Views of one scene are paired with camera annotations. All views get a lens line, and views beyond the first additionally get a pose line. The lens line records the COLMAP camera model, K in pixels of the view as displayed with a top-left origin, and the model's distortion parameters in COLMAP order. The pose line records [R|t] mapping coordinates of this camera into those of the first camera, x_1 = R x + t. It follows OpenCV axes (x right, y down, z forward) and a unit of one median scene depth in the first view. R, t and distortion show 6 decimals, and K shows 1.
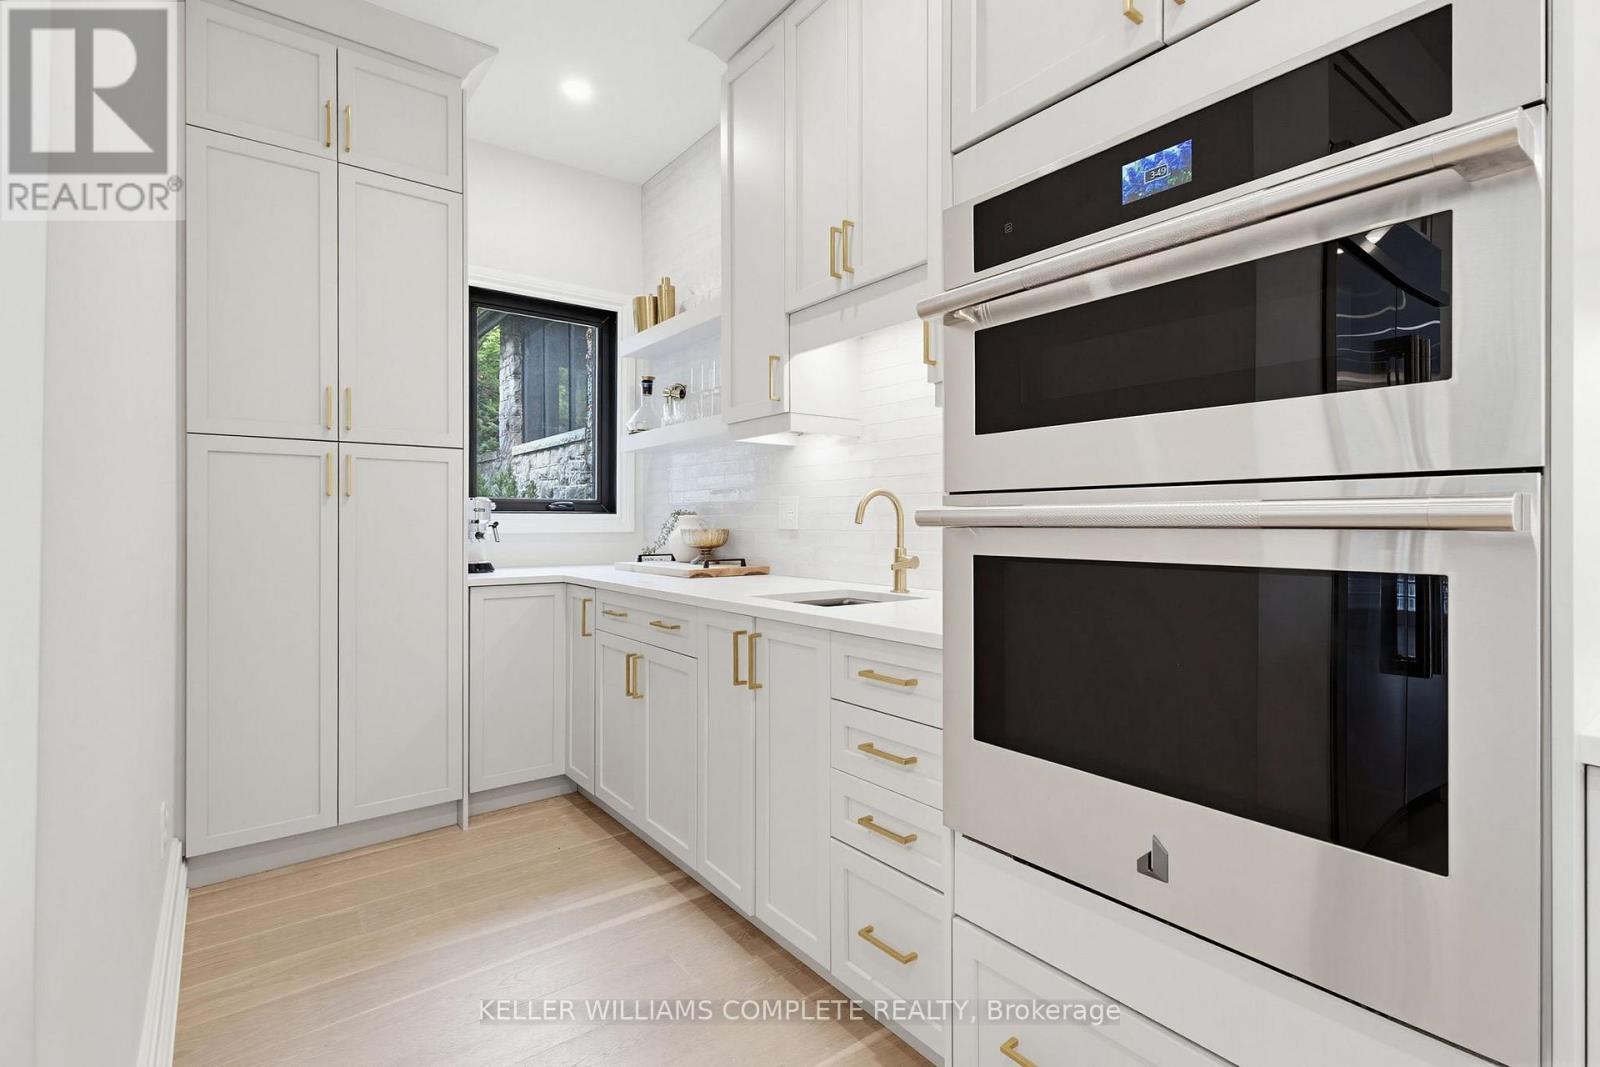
lens RADIAL K [[761.7, 0, 811.3], [0, 761.7, 527.7], [0, 0, 1]] dist [0.014323, 0.000158]
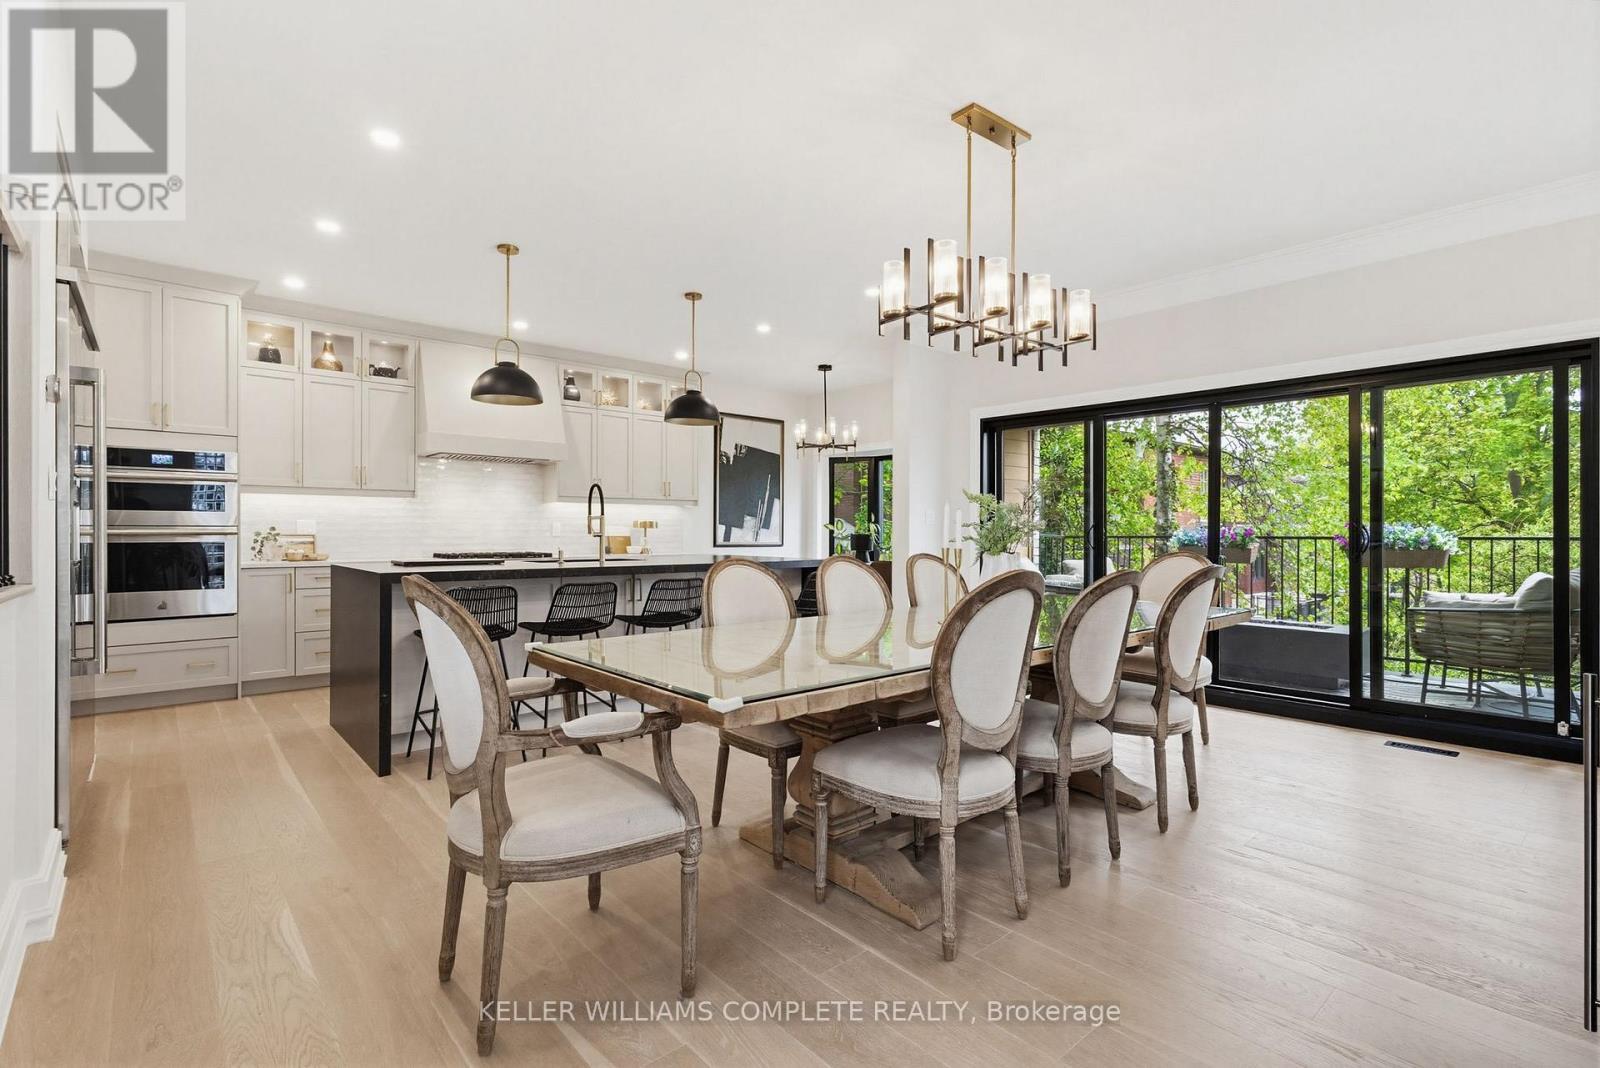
lens RADIAL K [[761.7, 0, 811.3], [0, 761.7, 528.2], [0, 0, 1]] dist [0.014323, 0.000158]
pose [[-0.059402, 0.000448, 0.998234, -3.780741], [0.003749, 0.999993, -0.000226, -0.021016], [-0.998227, 0.003729, -0.059403, -2.262117]]
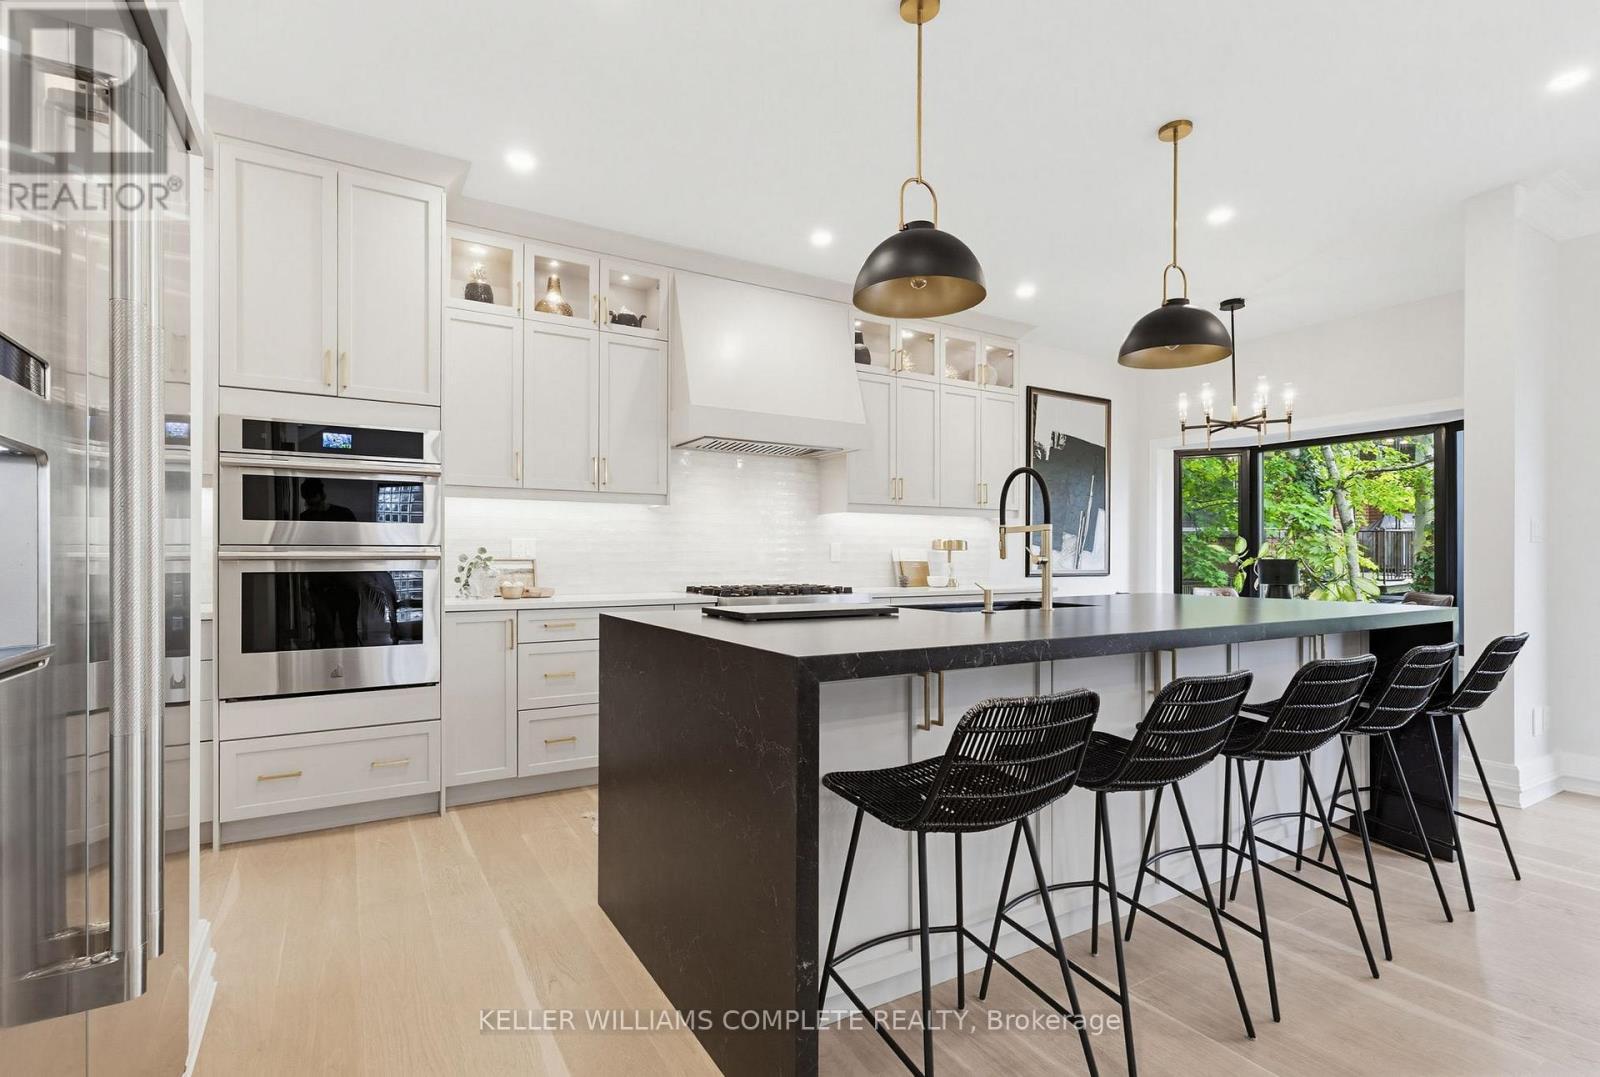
lens RADIAL K [[761.6, 0, 800.4], [0, 761.6, 551.5], [0, 0, 1]] dist [0.001289, 0.000281]
pose [[0.114749, 0.001406, 0.993394, -1.918114], [0.004131, 0.999990, -0.001893, -0.016461], [-0.993386, 0.004321, 0.114742, -0.945268]]
